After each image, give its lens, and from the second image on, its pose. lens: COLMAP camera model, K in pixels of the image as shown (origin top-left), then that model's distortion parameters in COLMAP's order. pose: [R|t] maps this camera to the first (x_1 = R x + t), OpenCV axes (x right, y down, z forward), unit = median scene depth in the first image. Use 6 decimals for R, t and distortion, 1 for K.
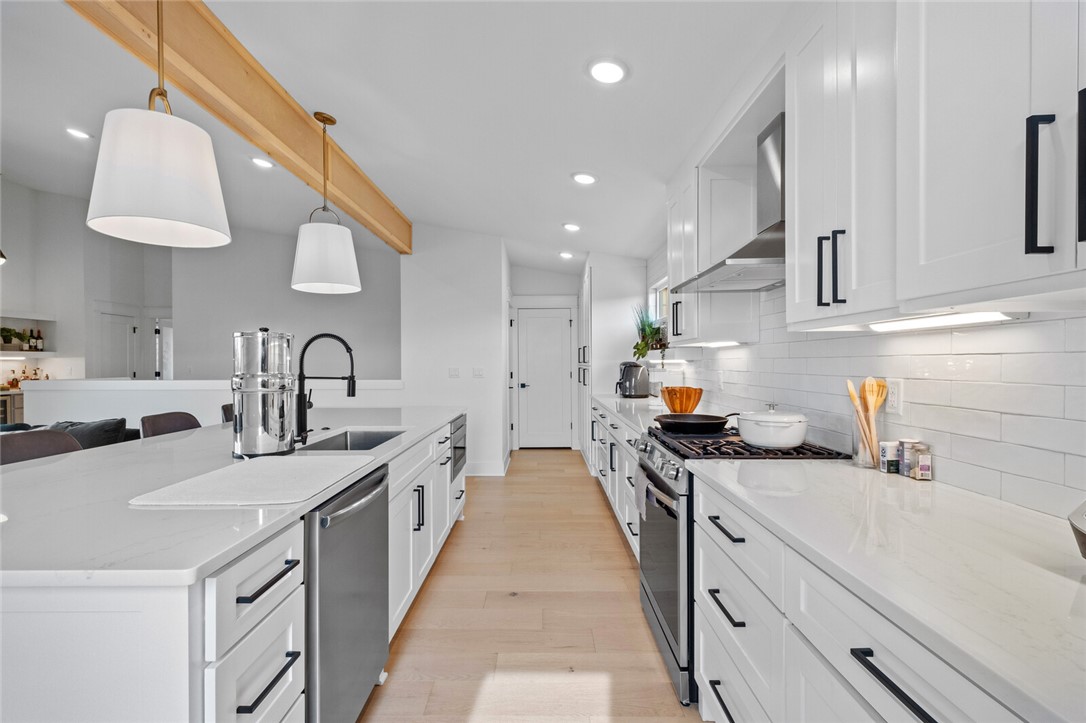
lens RADIAL K [[487.1, 0, 543.0], [0, 487.1, 361.5], [0, 0, 1]] dist [-0.000407, -0.000244]
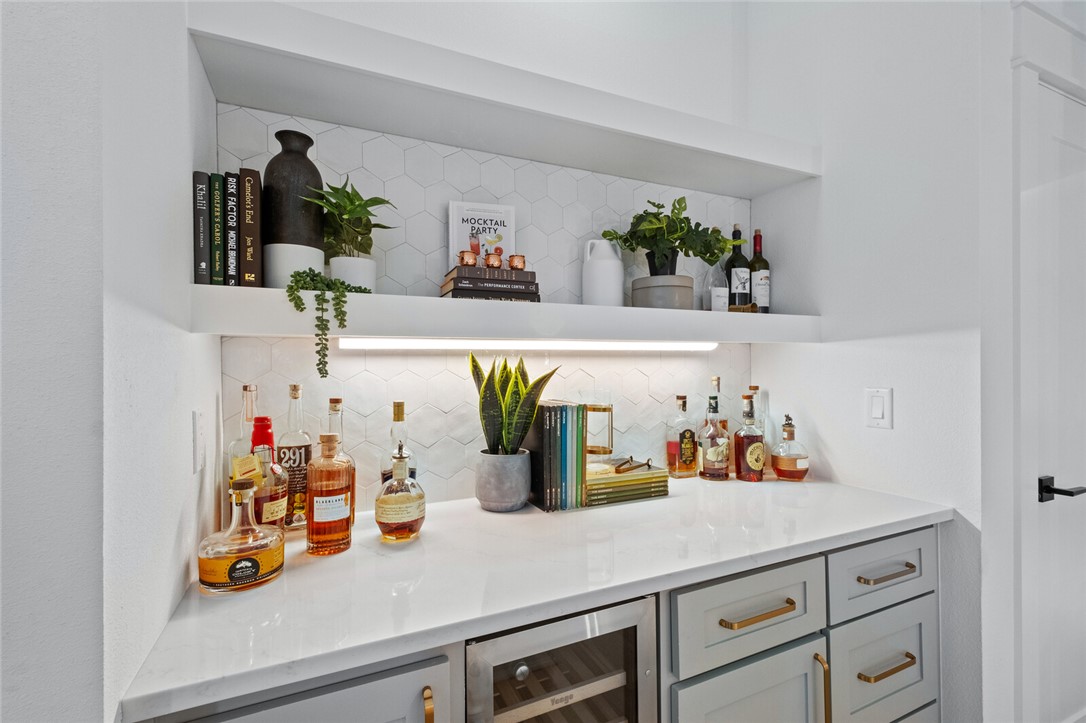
lens RADIAL K [[487.1, 0, 543.0], [0, 487.1, 361.5], [0, 0, 1]] dist [-0.000407, -0.000244]
pose [[0.421965, -0.006900, -0.906586, -0.872964], [-0.000437, 0.999969, -0.007814, 0.002542], [0.906612, 0.003694, 0.421949, 0.811544]]
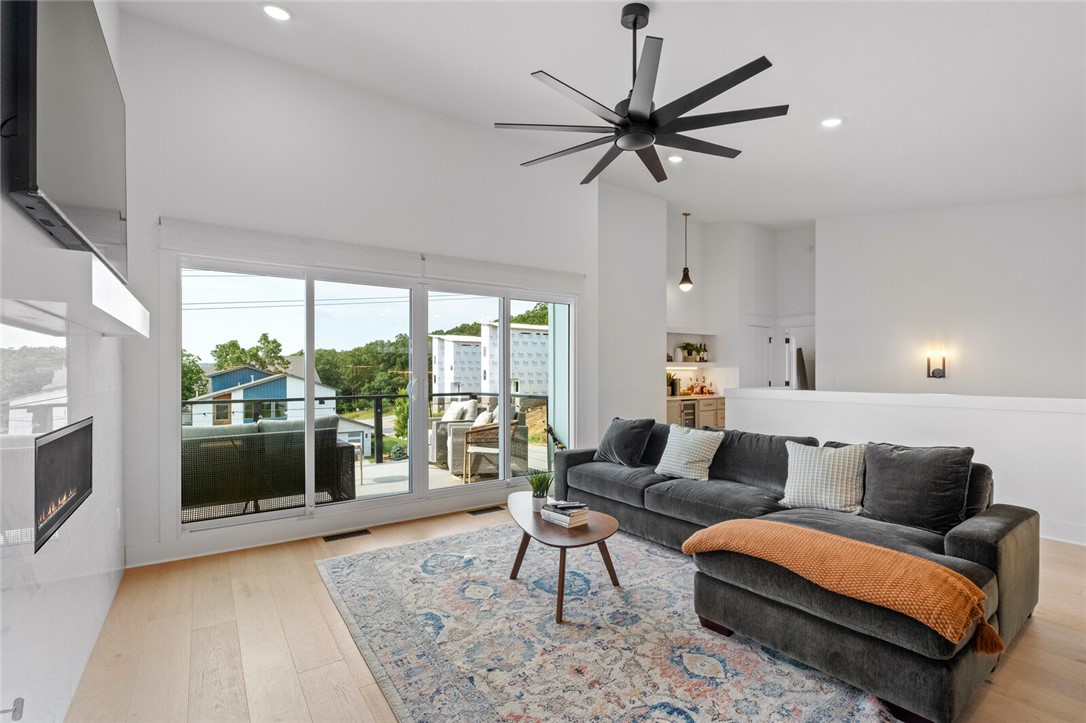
lens RADIAL K [[498.5, 0, 543.0], [0, 498.5, 361.5], [0, 0, 1]] dist [0.011704, -0.000035]
pose [[0.563008, -0.015460, -0.826307, -0.275549], [0.000357, 0.999829, -0.018464, -0.000567], [0.826452, 0.010101, 0.562917, 0.013876]]
